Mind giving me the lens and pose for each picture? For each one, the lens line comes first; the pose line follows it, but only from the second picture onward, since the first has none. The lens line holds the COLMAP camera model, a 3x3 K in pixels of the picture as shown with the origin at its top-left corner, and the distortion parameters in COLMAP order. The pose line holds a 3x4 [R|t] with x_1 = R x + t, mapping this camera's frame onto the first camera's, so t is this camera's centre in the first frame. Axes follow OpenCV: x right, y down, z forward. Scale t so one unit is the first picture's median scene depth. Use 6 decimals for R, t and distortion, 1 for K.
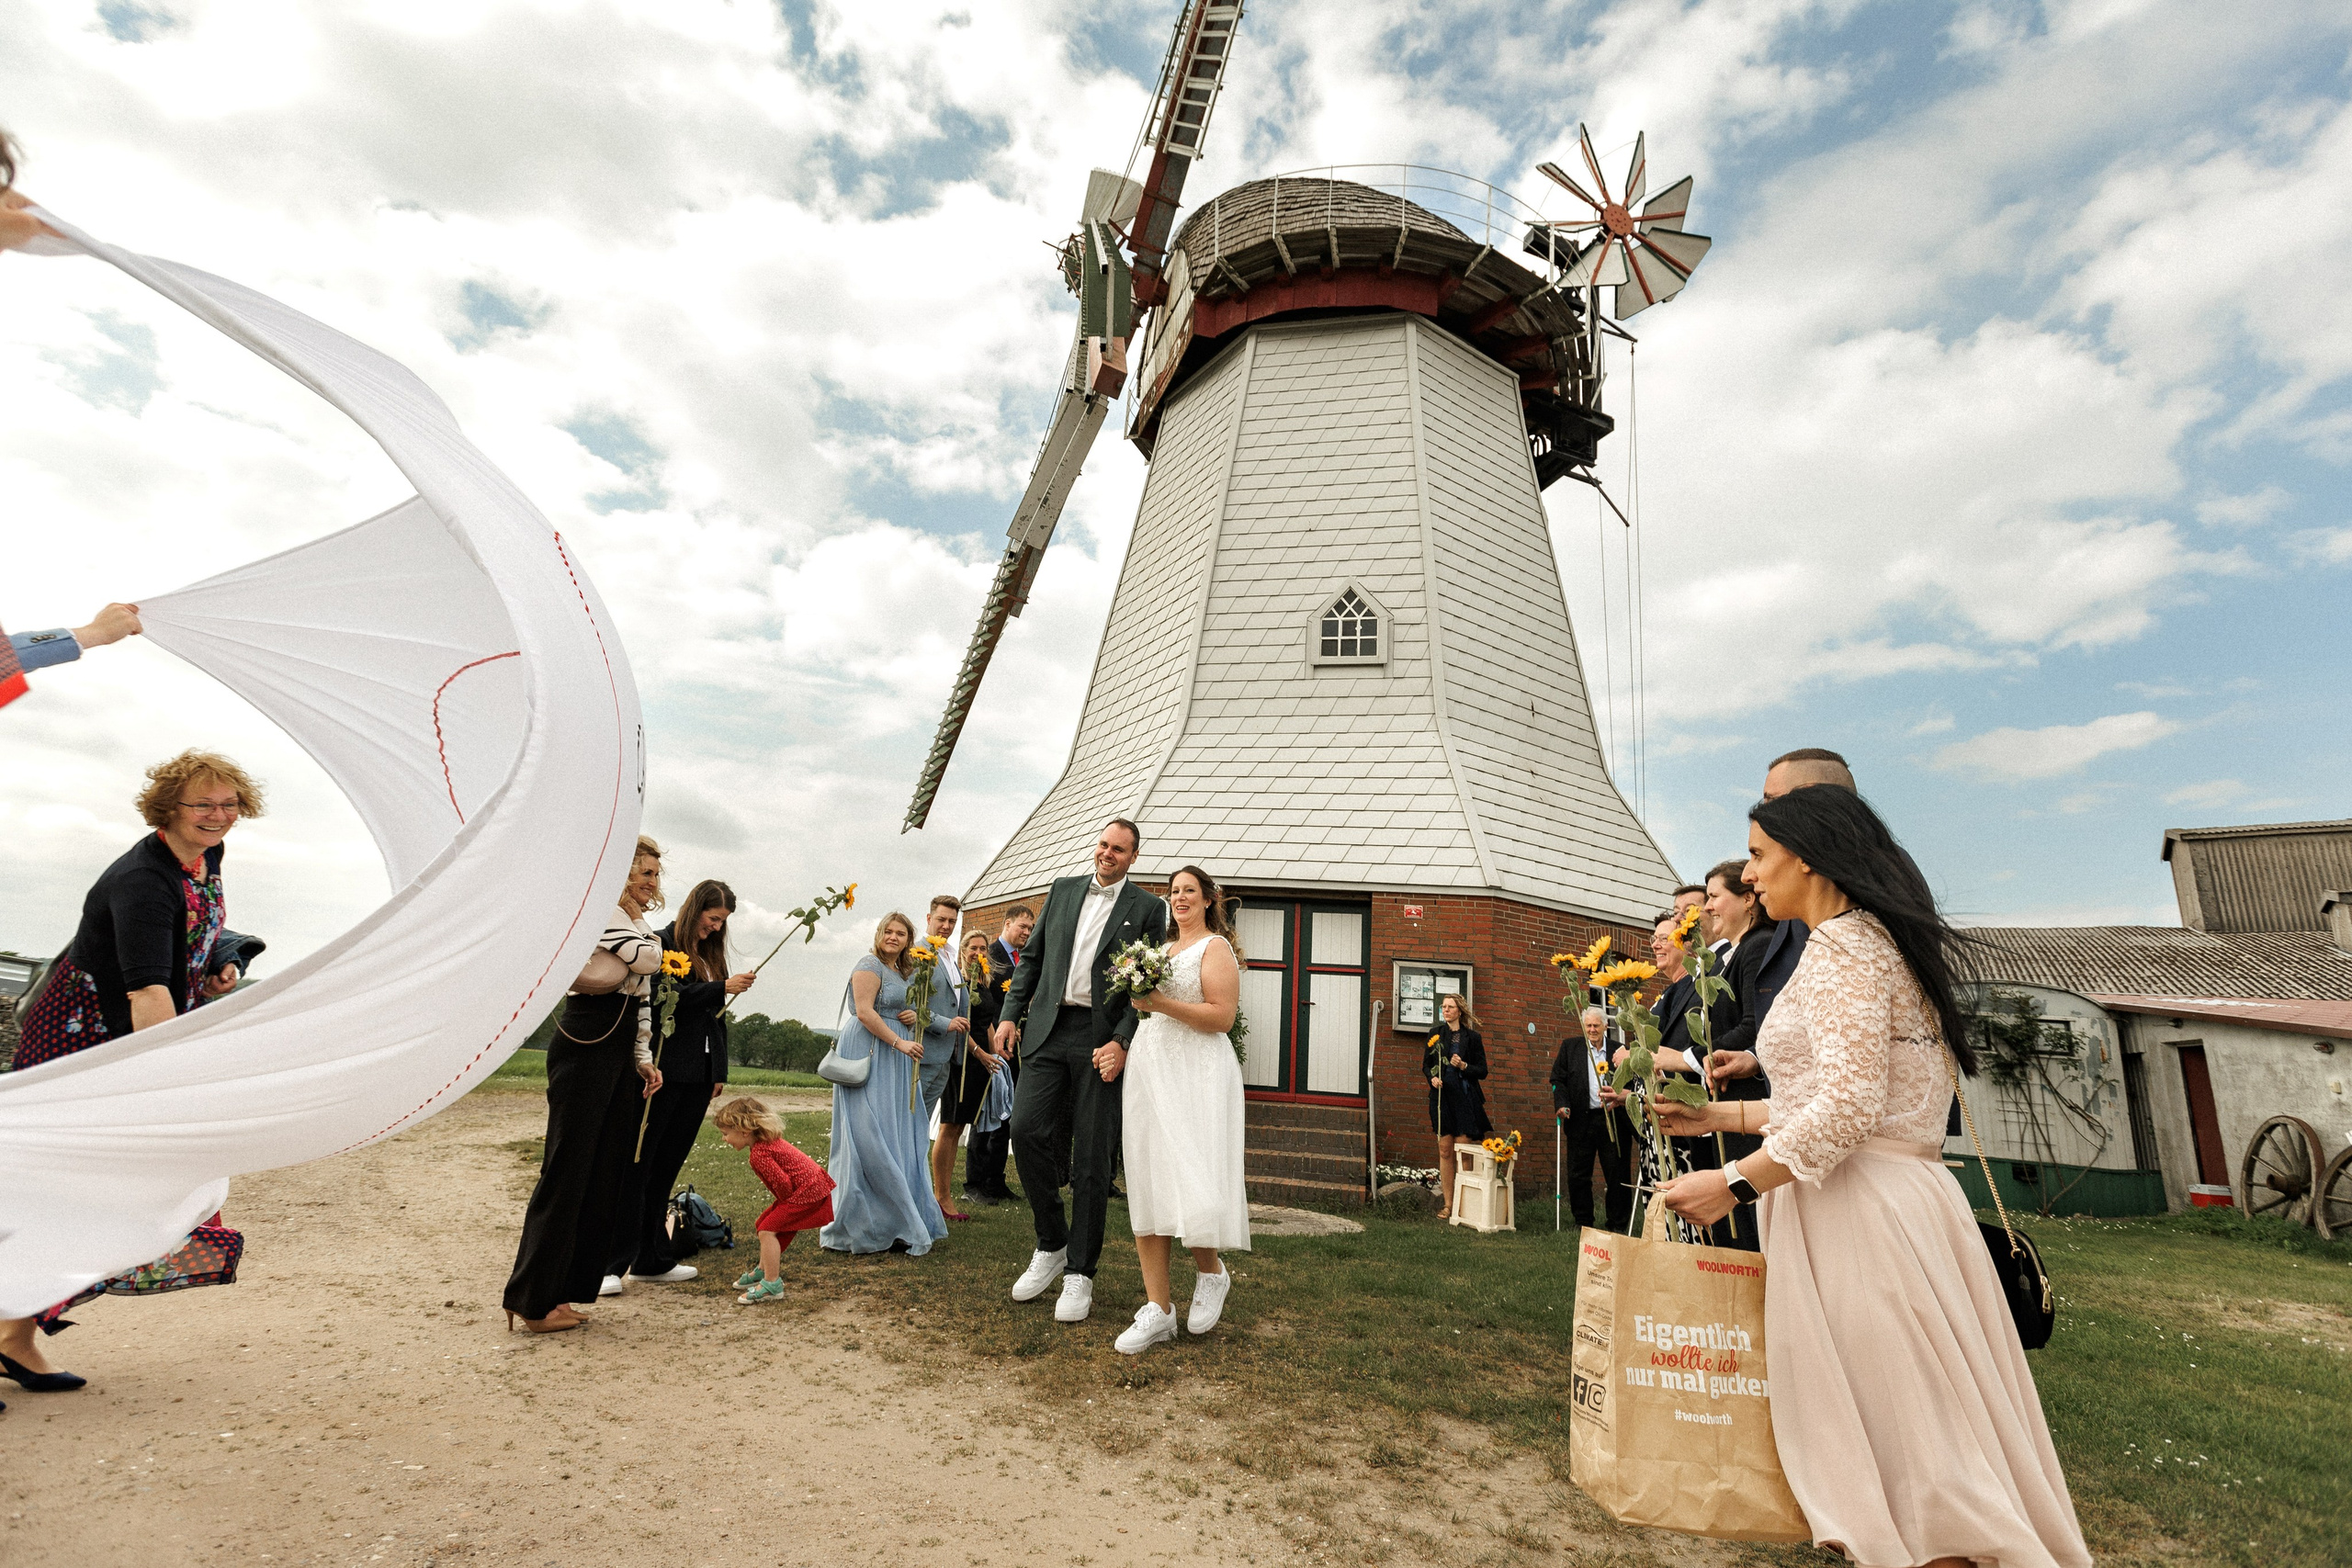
lens RADIAL K [[1026.2, 0, 1183.9], [0, 1026.2, 779.0], [0, 0, 1]] dist [0.003704, 0.001170]
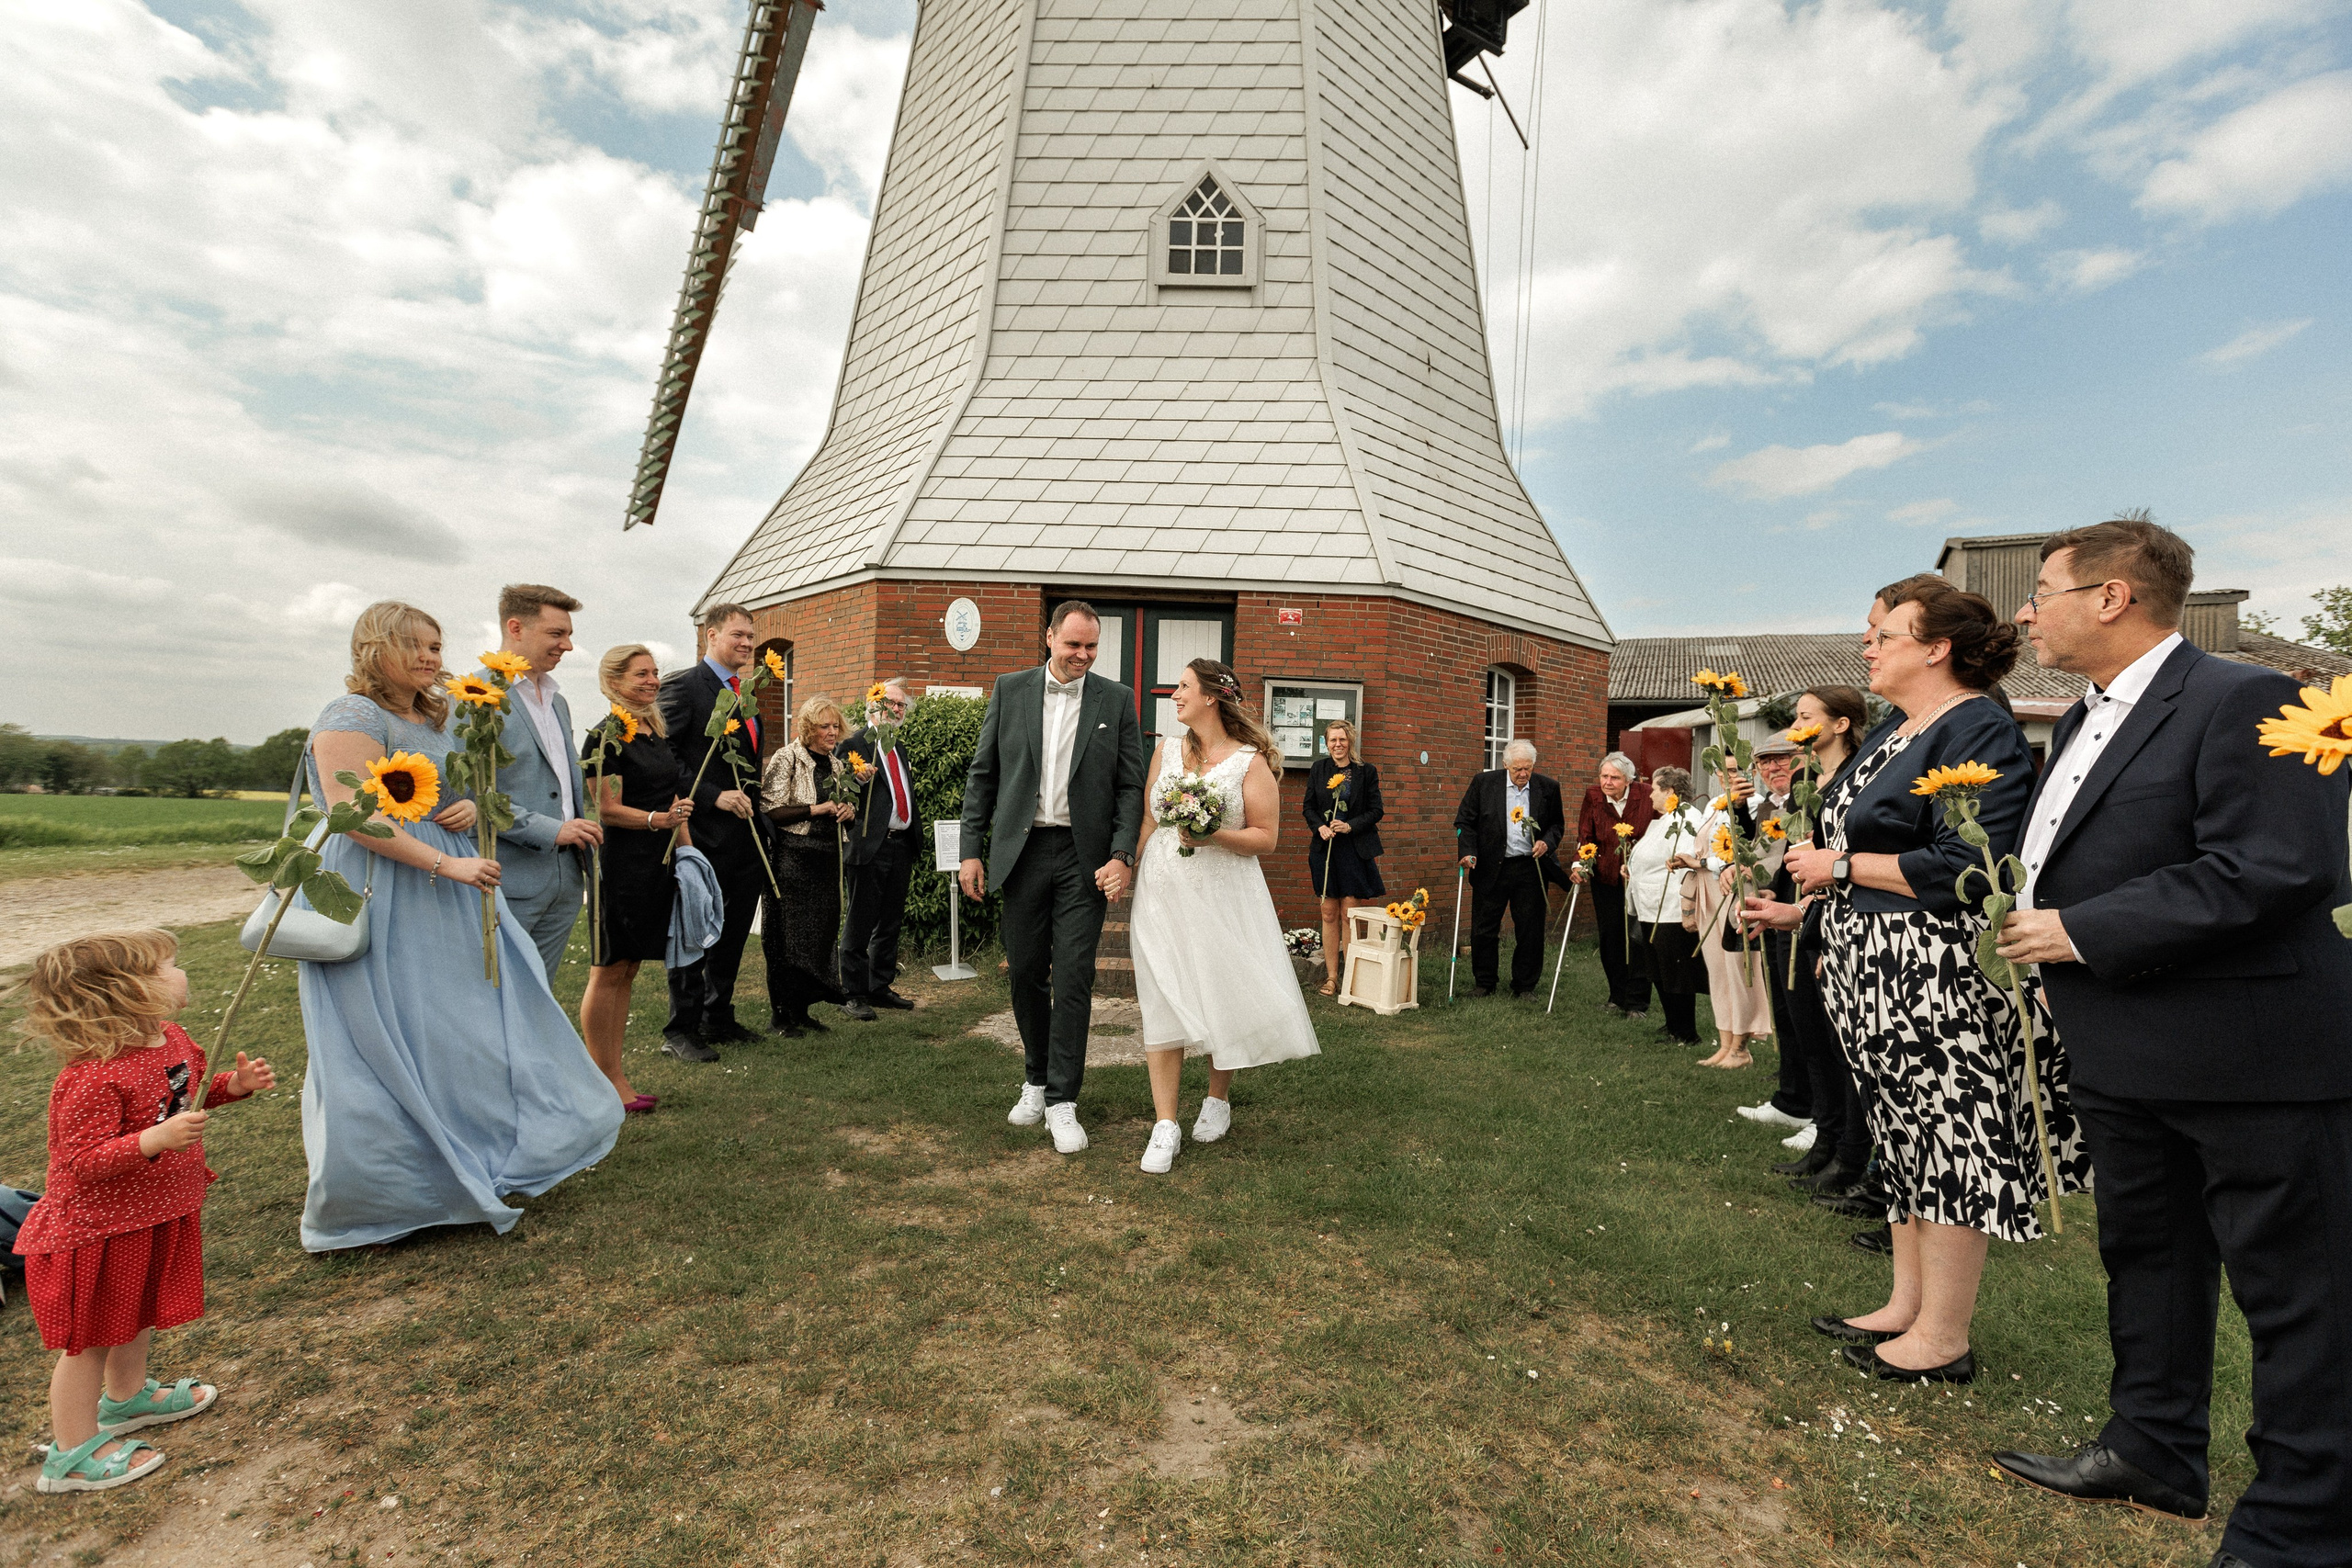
lens RADIAL K [[1026.2, 0, 1173.6], [0, 1026.2, 772.6], [0, 0, 1]] dist [0.003704, 0.001170]
pose [[0.984841, -0.032749, 0.170339, -0.000337], [-0.013673, 0.964302, 0.264450, 0.027847], [-0.172919, -0.262770, 0.949237, 0.178630]]
